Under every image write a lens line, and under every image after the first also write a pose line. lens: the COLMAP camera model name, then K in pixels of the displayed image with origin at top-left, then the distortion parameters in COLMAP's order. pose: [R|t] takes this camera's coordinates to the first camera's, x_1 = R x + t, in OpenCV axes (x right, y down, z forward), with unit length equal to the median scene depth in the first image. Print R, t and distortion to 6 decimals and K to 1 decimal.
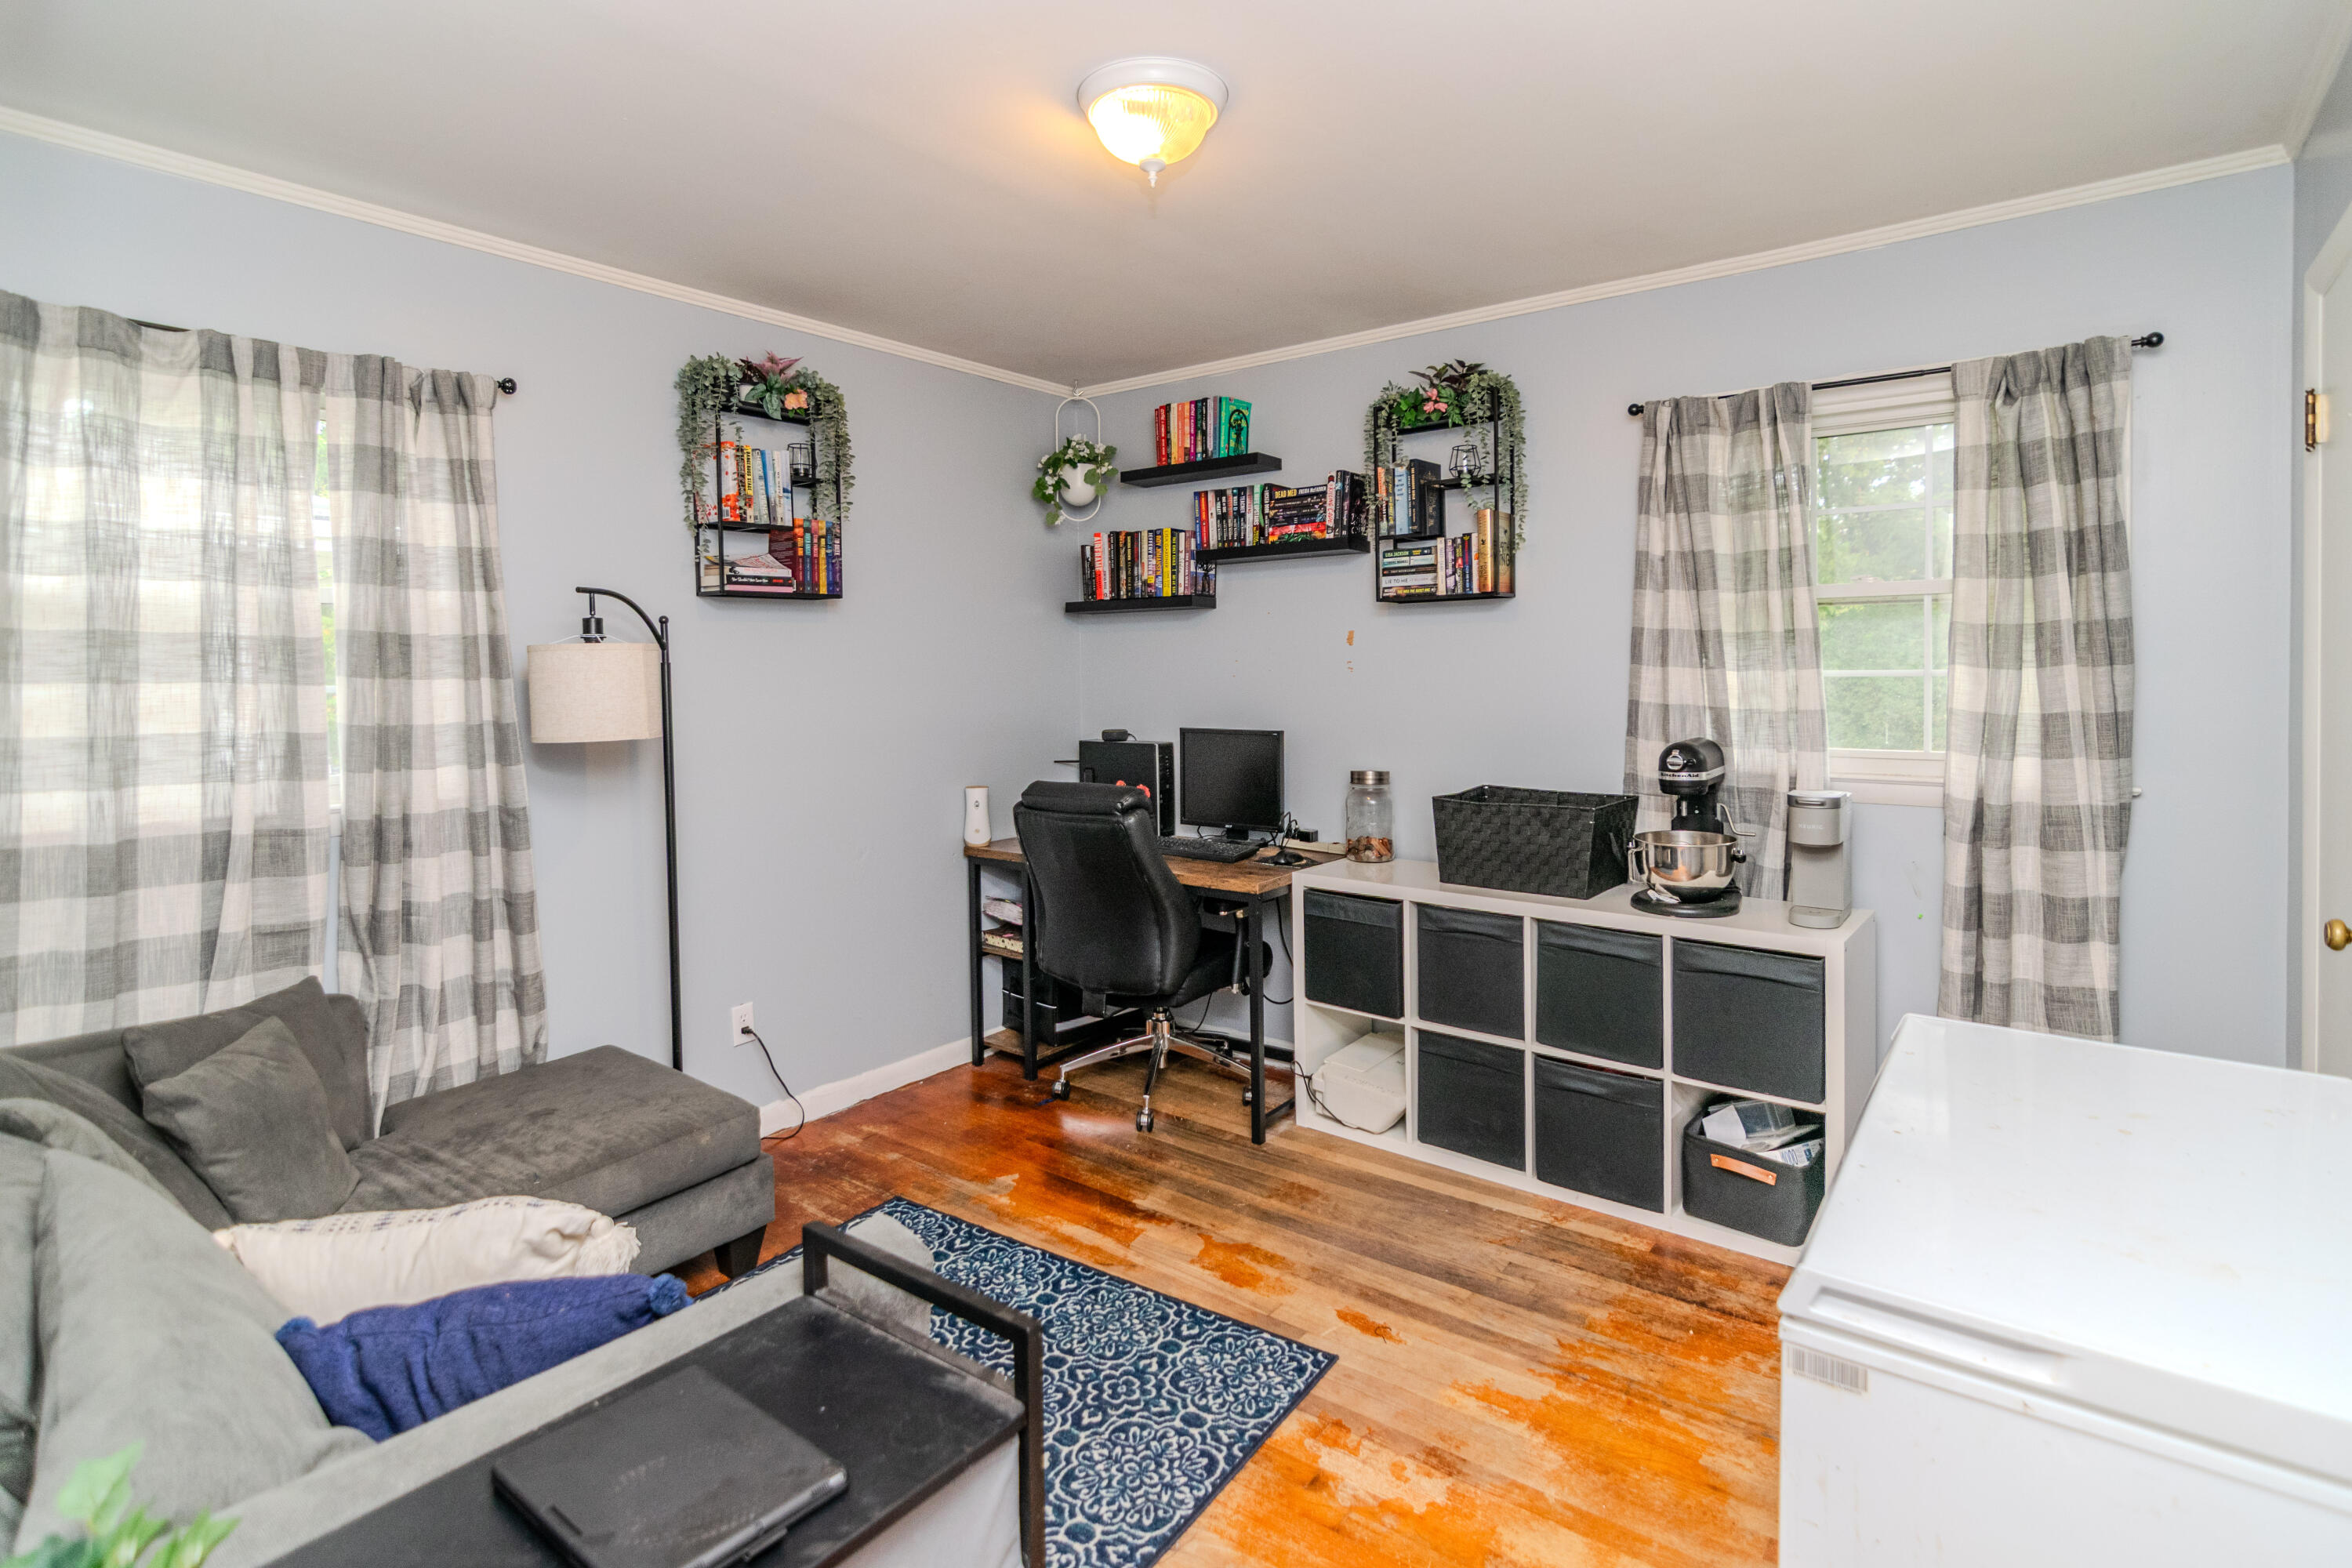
lens RADIAL K [[1179.2, 0, 1183.9], [0, 1179.2, 683.9], [0, 0, 1]] dist [-0.002344, 0.001294]
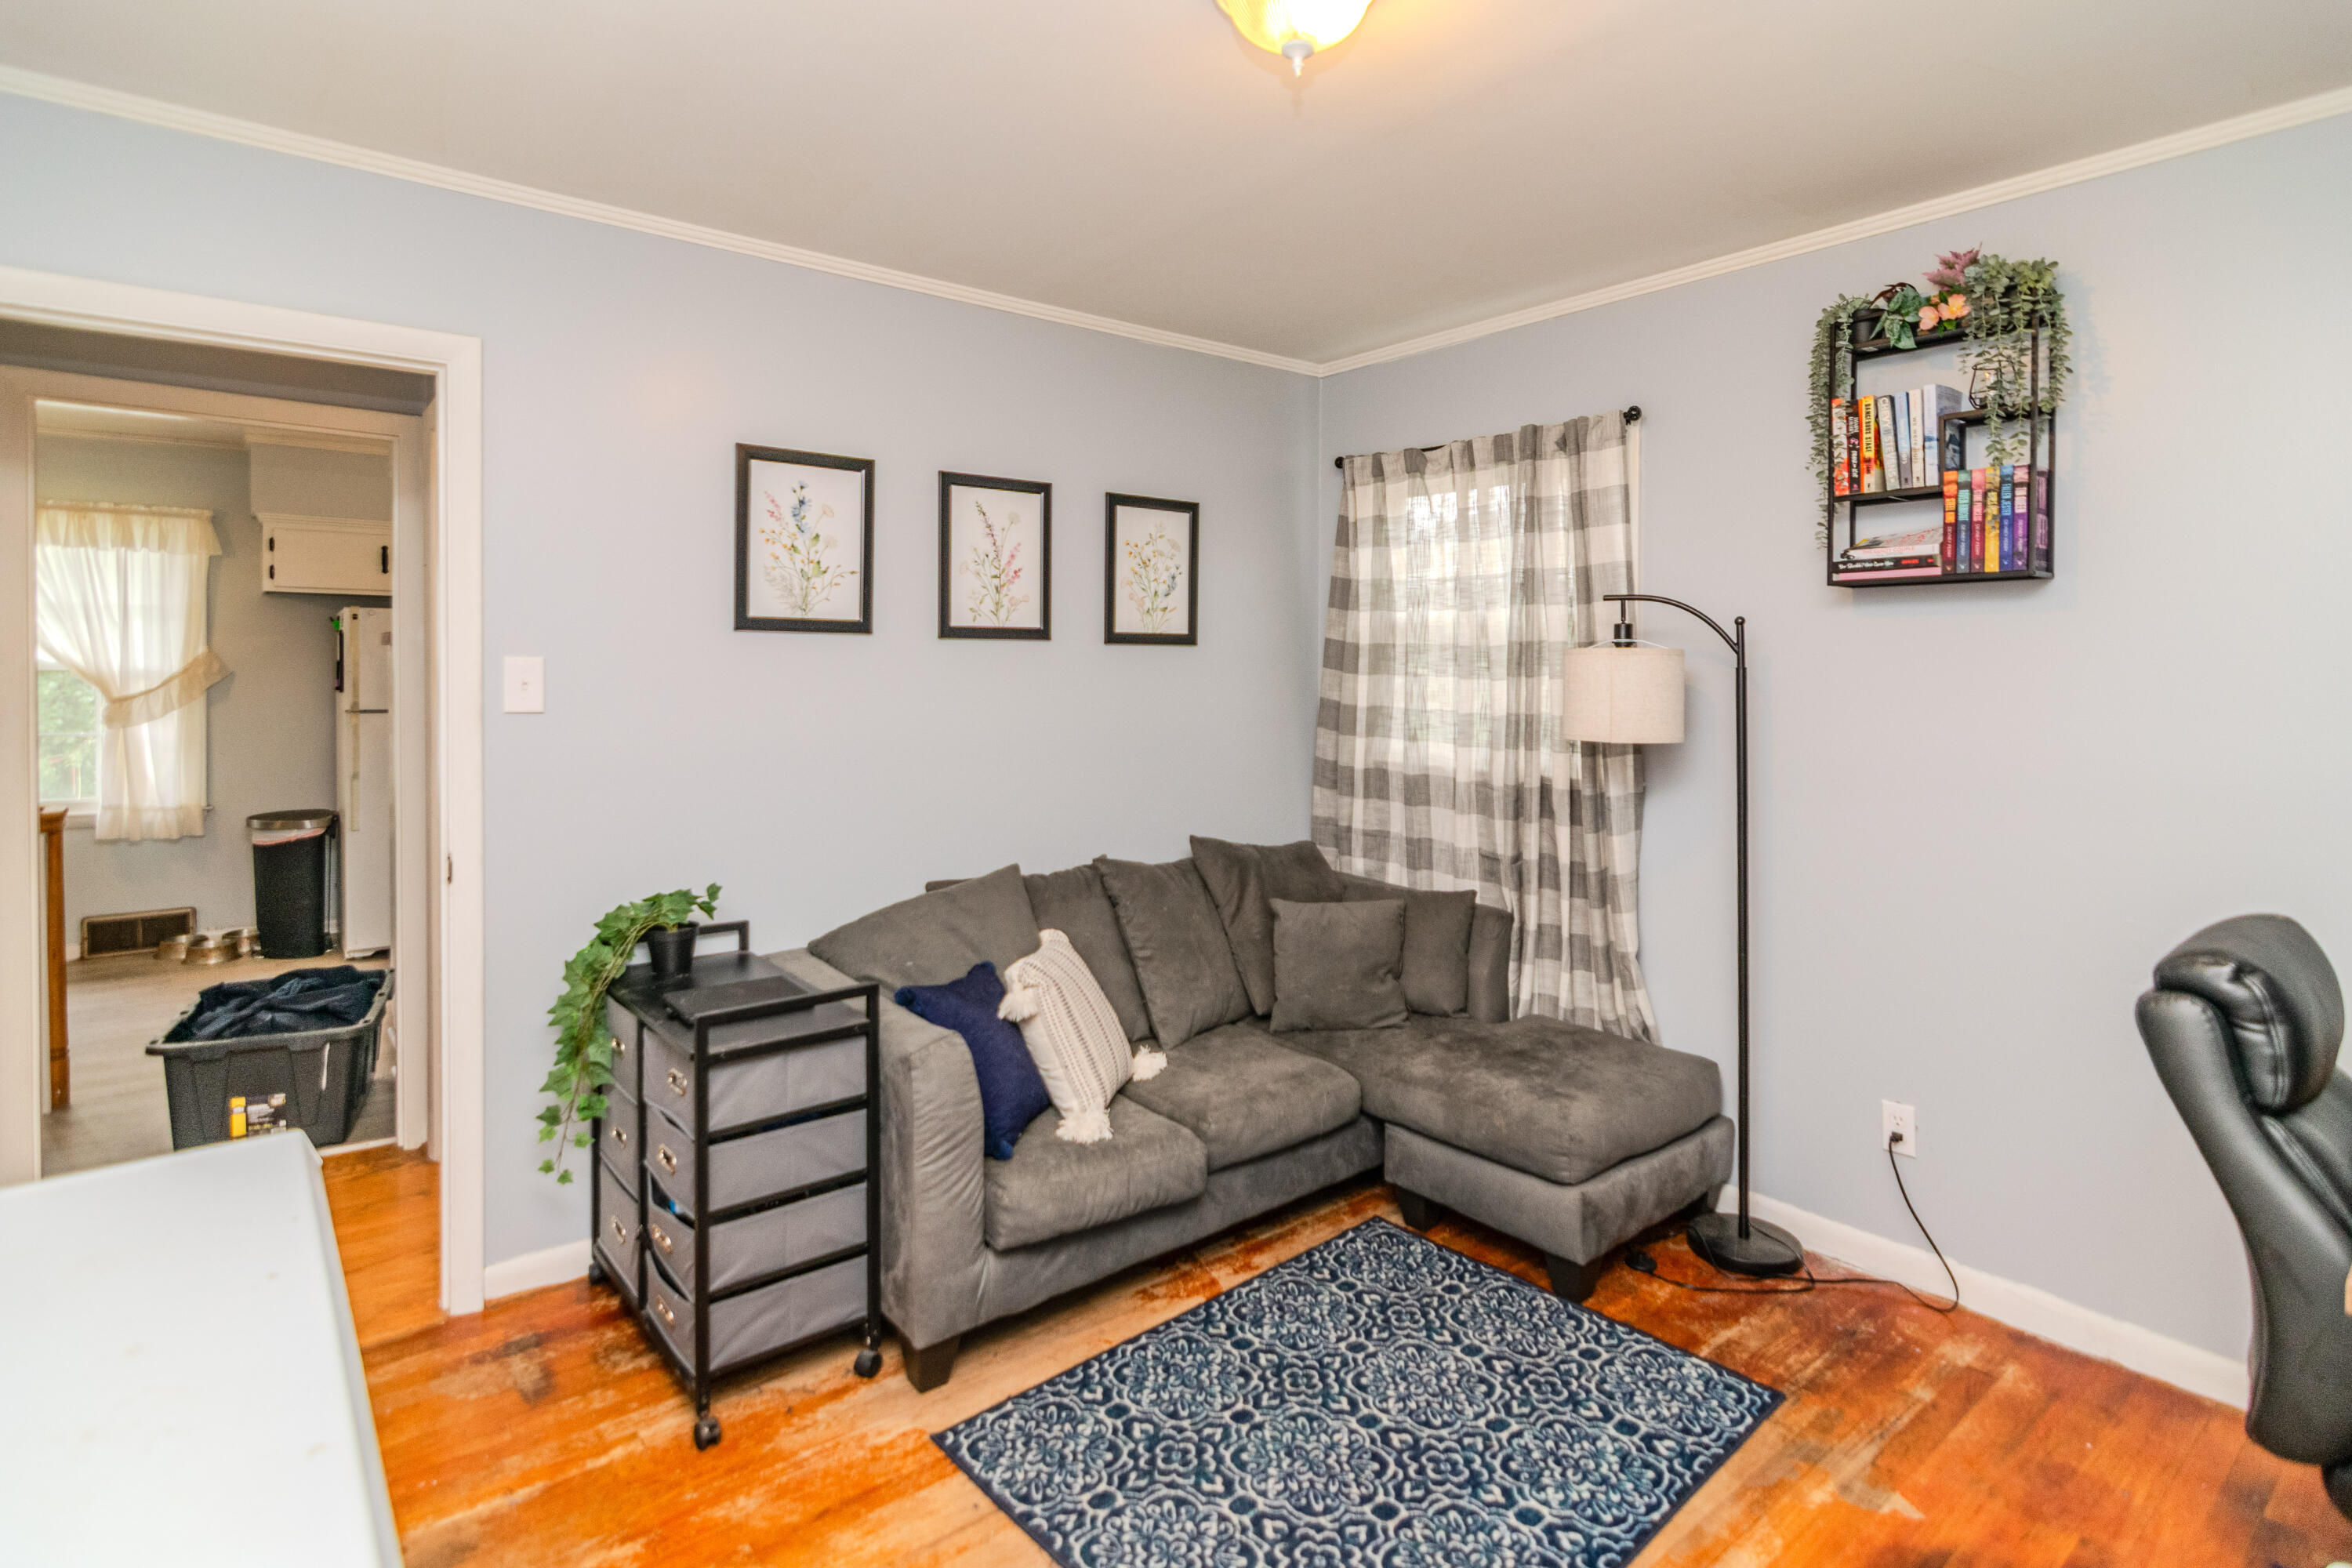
lens RADIAL K [[1179.2, 0, 1183.9], [0, 1179.2, 683.9], [0, 0, 1]] dist [-0.002344, 0.001294]
pose [[-0.225495, 0.025114, -0.973921, 0.531837], [-0.021425, 0.999298, 0.030729, -0.023570], [0.974009, 0.027796, -0.224798, 0.764074]]
